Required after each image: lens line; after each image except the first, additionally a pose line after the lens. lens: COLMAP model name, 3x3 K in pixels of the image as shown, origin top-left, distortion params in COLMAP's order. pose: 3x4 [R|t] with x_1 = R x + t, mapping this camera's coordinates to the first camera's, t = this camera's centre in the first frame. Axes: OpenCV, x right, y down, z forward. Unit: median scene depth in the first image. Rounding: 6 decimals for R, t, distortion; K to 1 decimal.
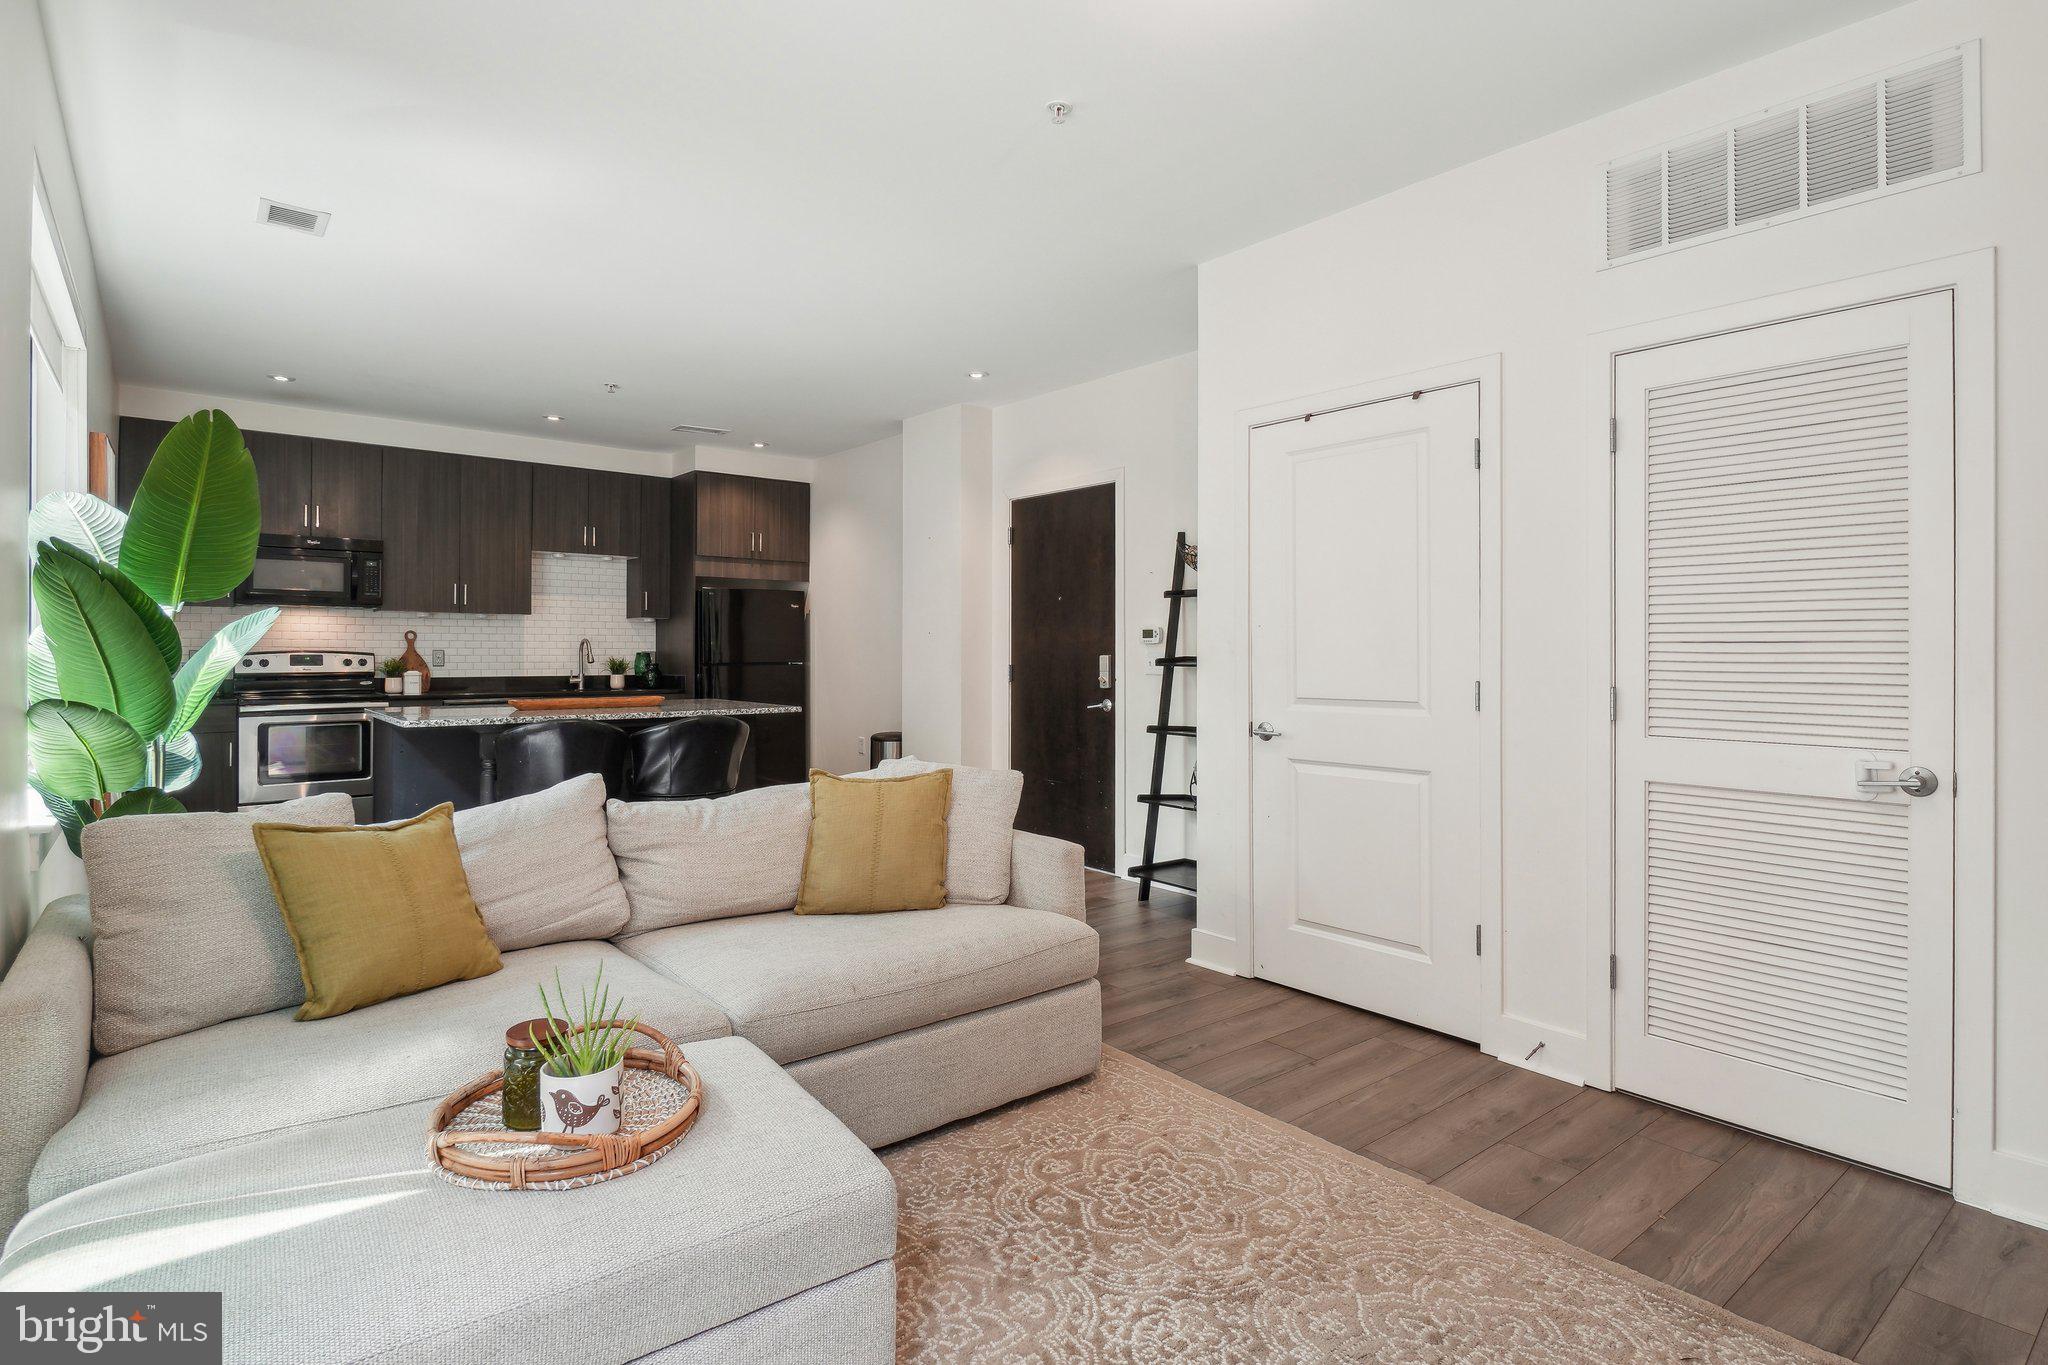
lens RADIAL K [[1026.6, 0, 1084.8], [0, 1026.6, 653.9], [0, 0, 1]] dist [-0.014671, -0.001185]
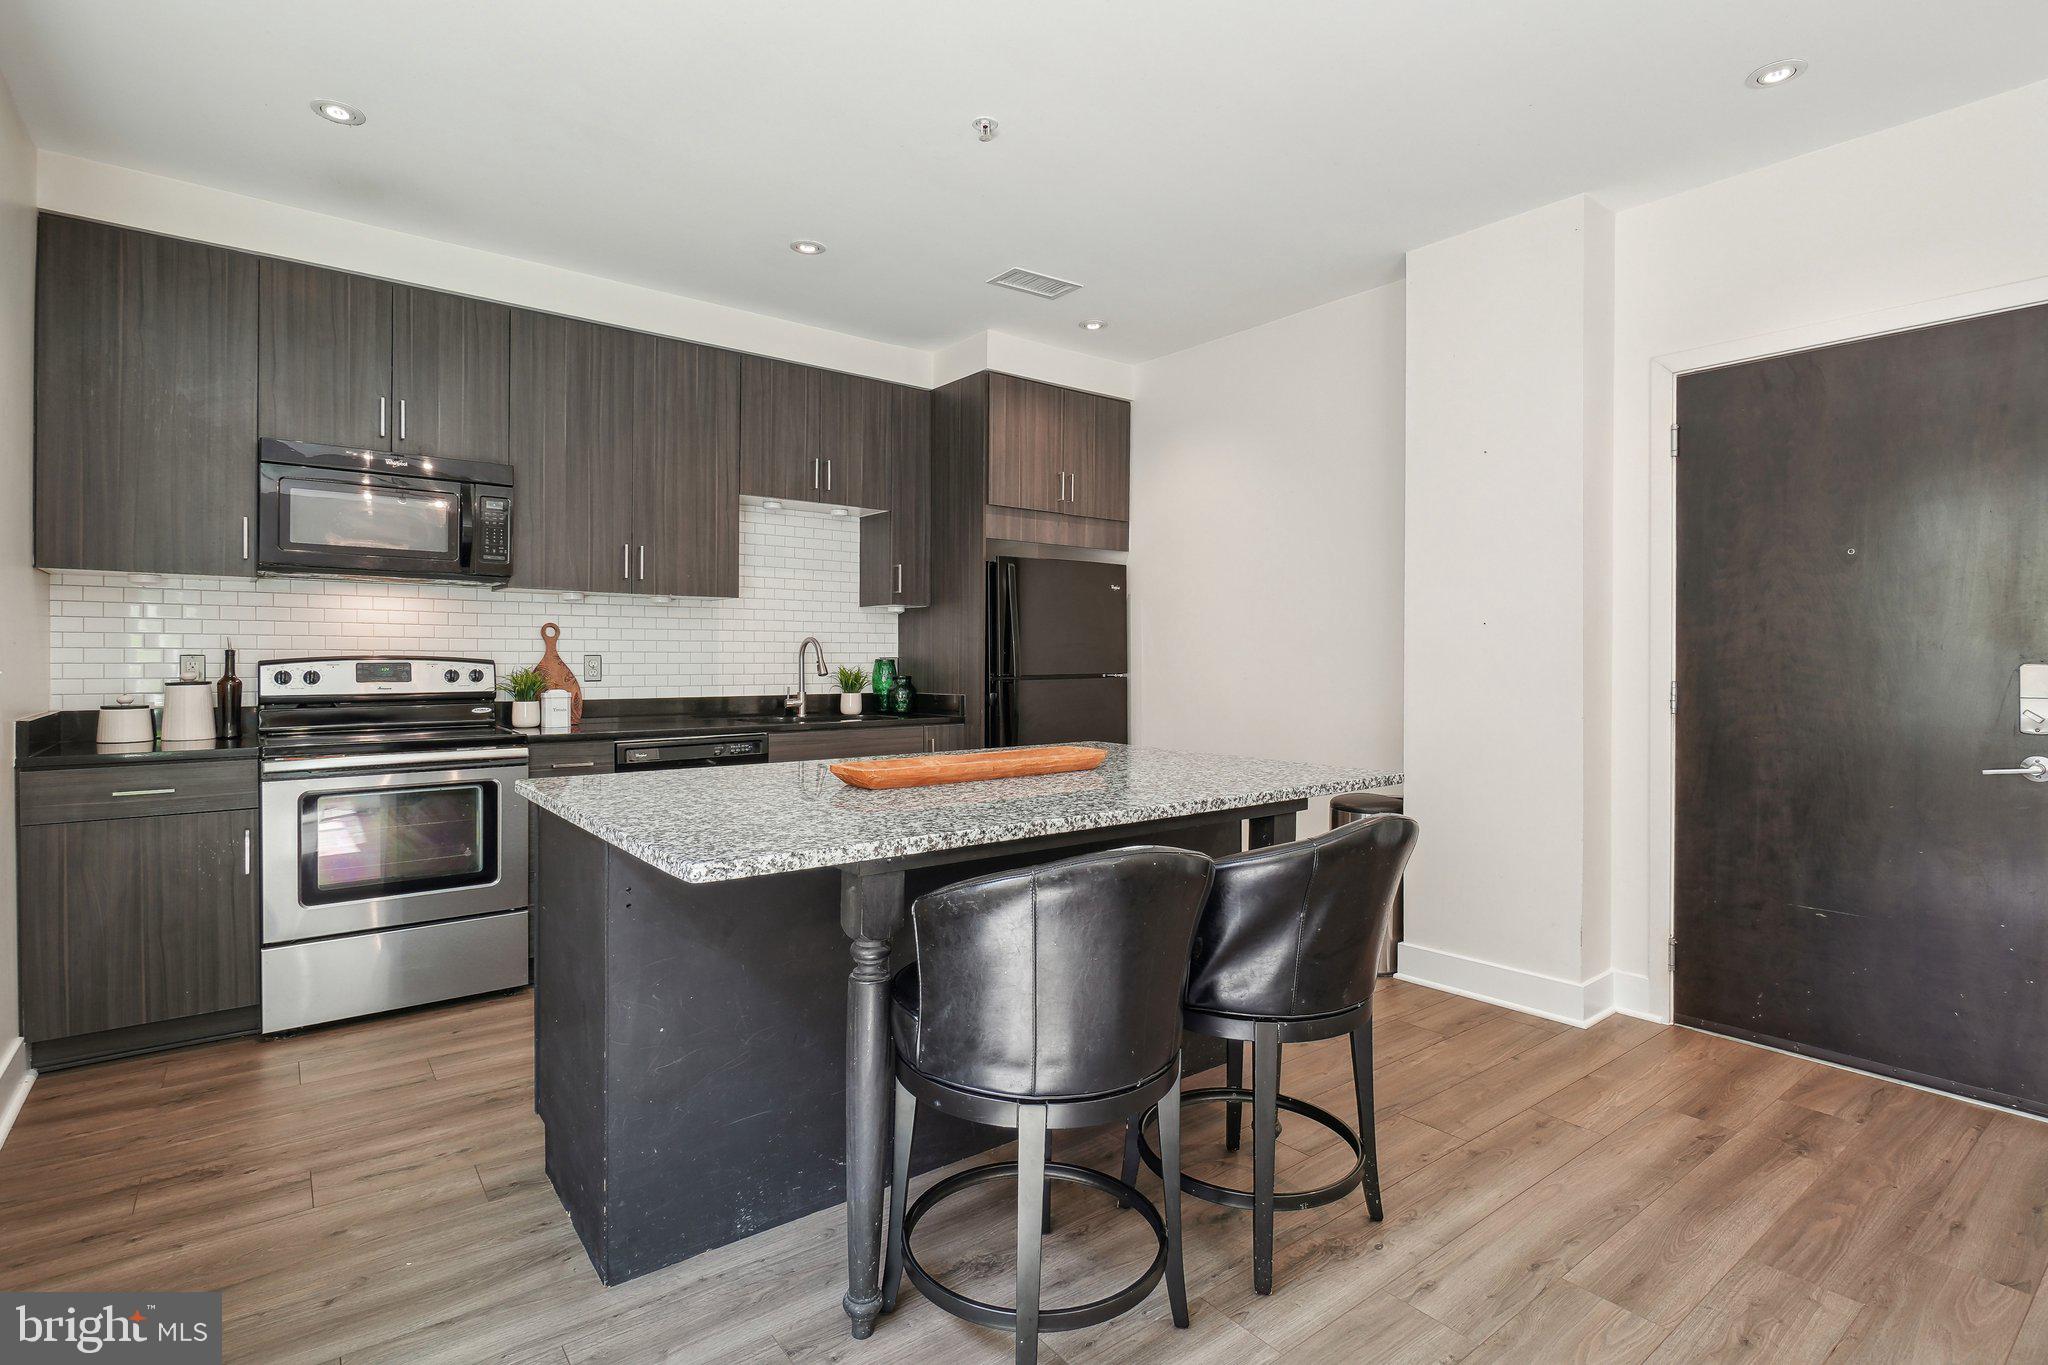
lens RADIAL K [[1026.6, 0, 1084.8], [0, 1026.6, 653.9], [0, 0, 1]] dist [-0.014671, -0.001185]
pose [[0.999246, -0.000501, -0.038824, -0.320579], [0.000307, 0.999987, -0.005012, -0.001289], [0.038826, 0.004996, 0.999233, 0.406395]]
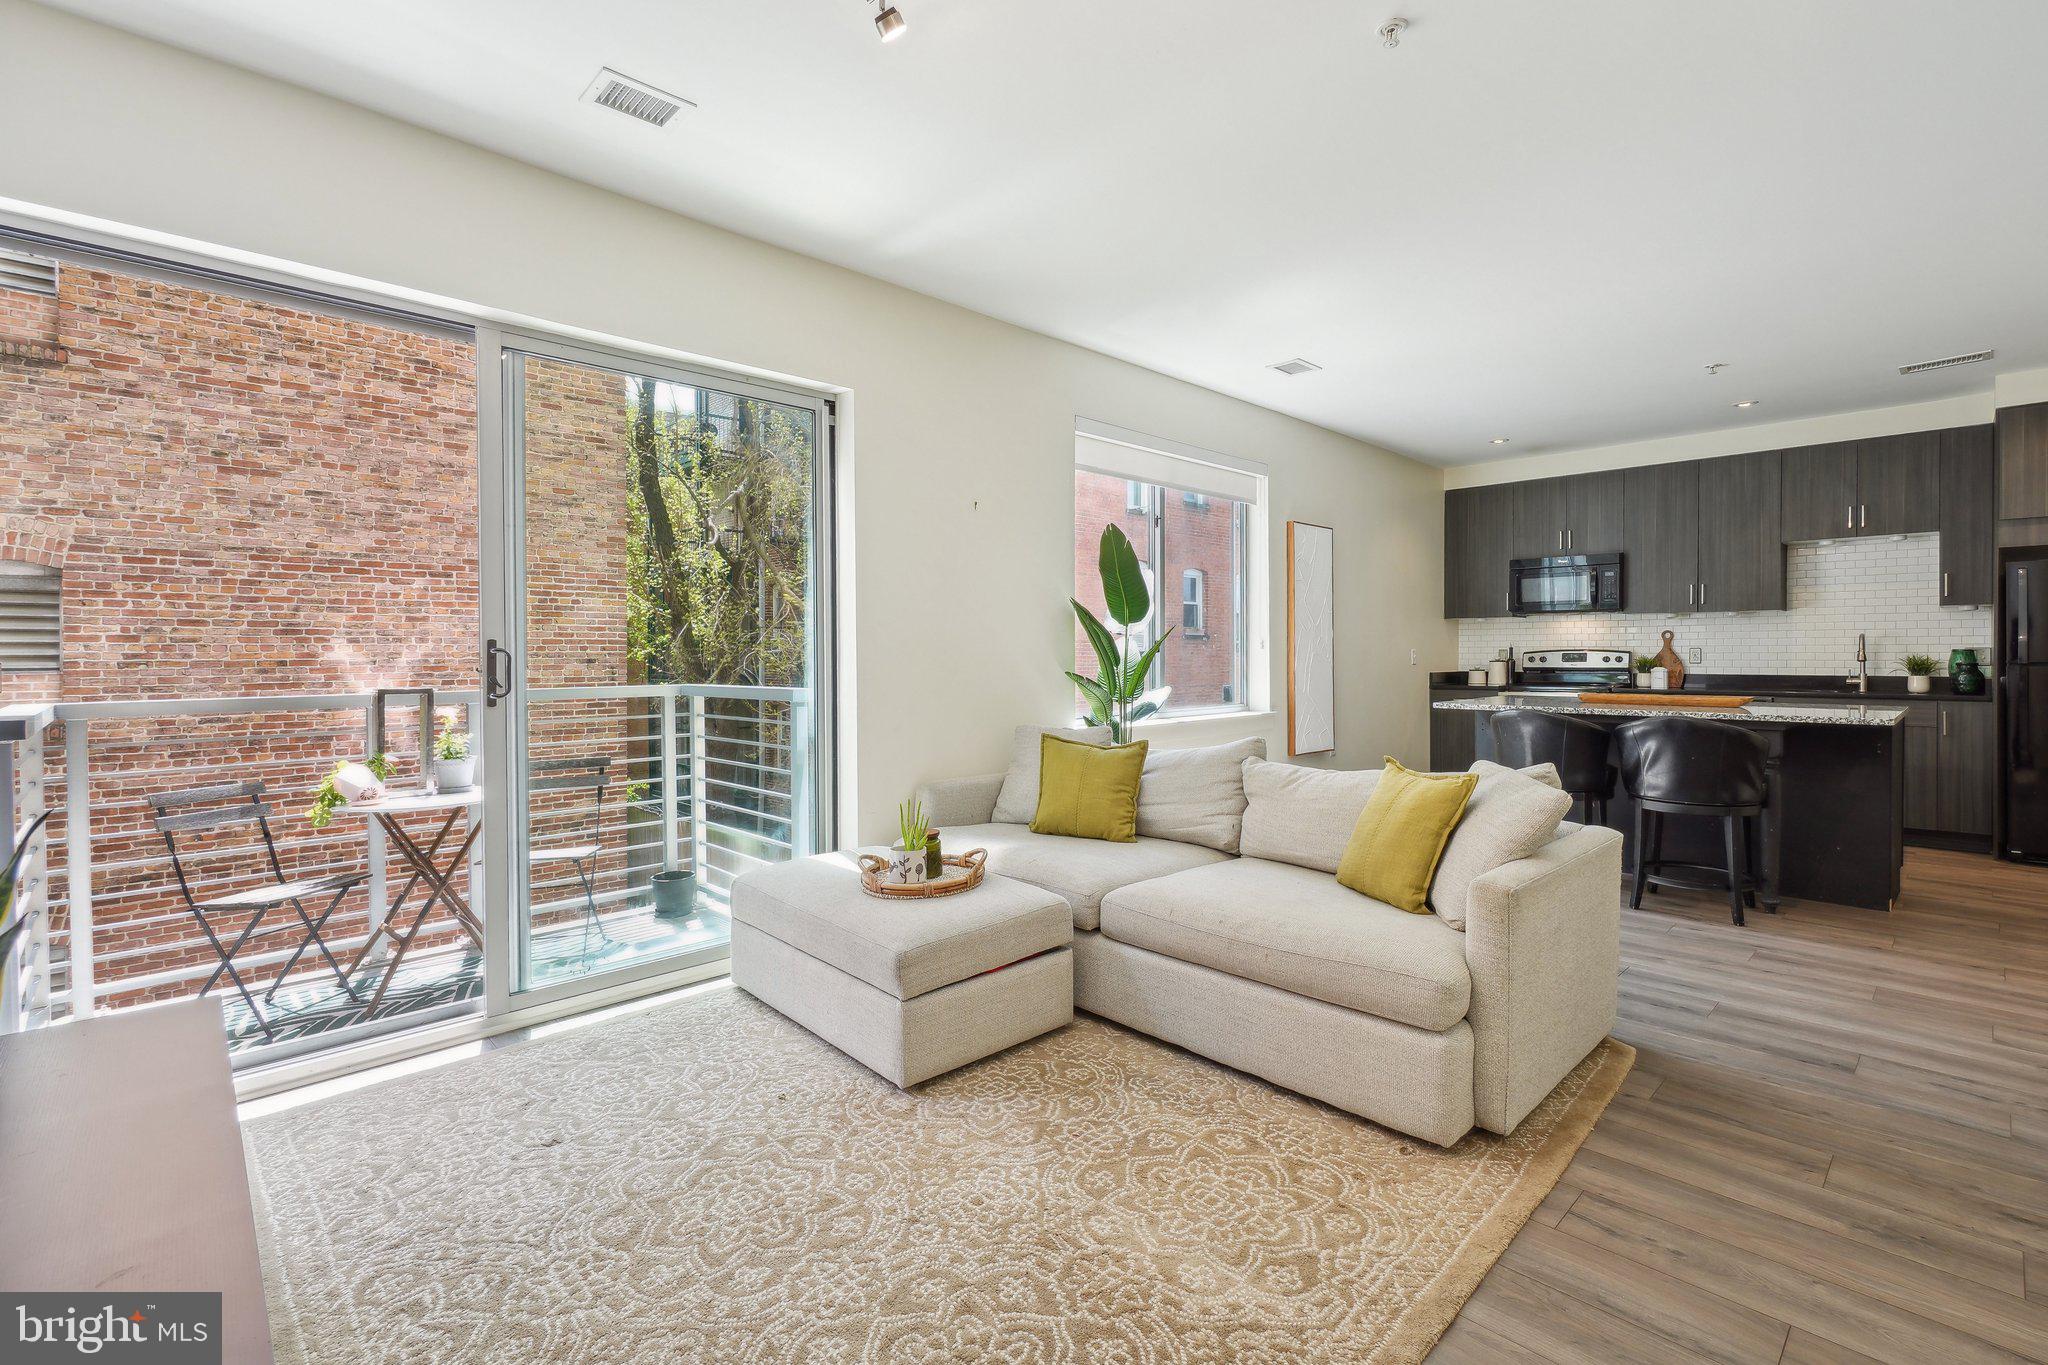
lens RADIAL K [[944.0, 0, 1008.0], [0, 944.0, 684.3], [0, 0, 1]] dist [-0.001560, -0.001447]
pose [[0.017190, 0.029212, -0.999425, 0.333488], [0.003016, 0.999567, 0.029268, 0.002992], [0.999848, -0.003517, 0.017094, 0.276510]]
